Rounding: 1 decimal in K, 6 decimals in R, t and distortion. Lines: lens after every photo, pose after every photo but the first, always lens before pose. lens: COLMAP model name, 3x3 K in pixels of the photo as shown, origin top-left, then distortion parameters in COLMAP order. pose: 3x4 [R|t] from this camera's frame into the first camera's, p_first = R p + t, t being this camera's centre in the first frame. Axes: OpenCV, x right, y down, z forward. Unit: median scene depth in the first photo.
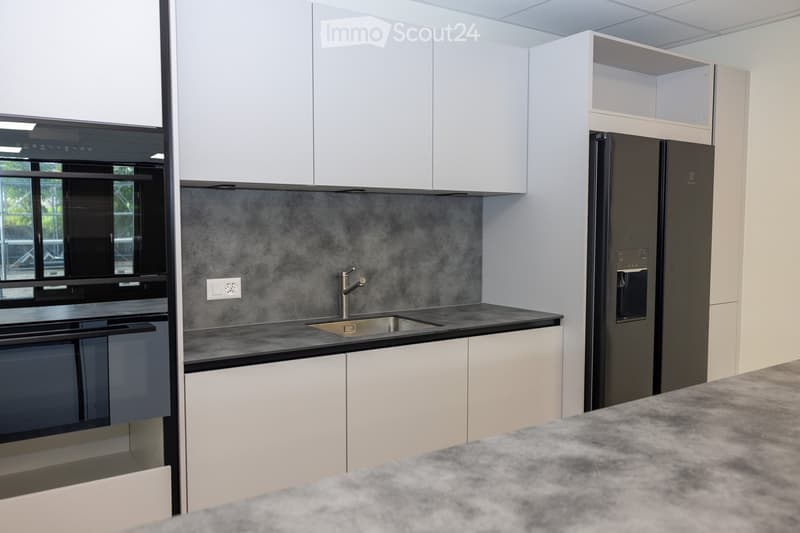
lens RADIAL K [[635.3, 0, 400.0], [0, 635.3, 266.5], [0, 0, 1]] dist [0.036508, 0.001341]
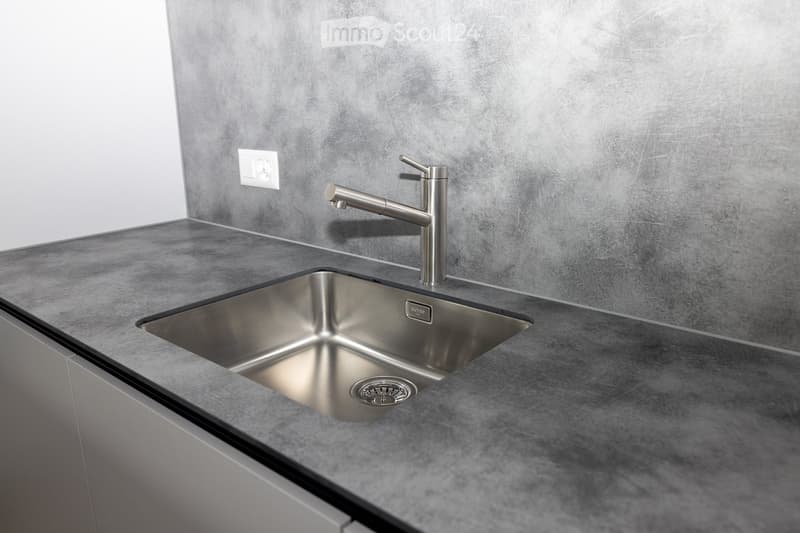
lens RADIAL K [[635.3, 0, 400.0], [0, 635.3, 266.5], [0, 0, 1]] dist [0.036508, 0.001341]
pose [[0.252936, 0.254700, -0.933355, 0.290890], [-0.052384, 0.966915, 0.249663, -0.027690], [0.966064, -0.014256, 0.257910, 0.927697]]
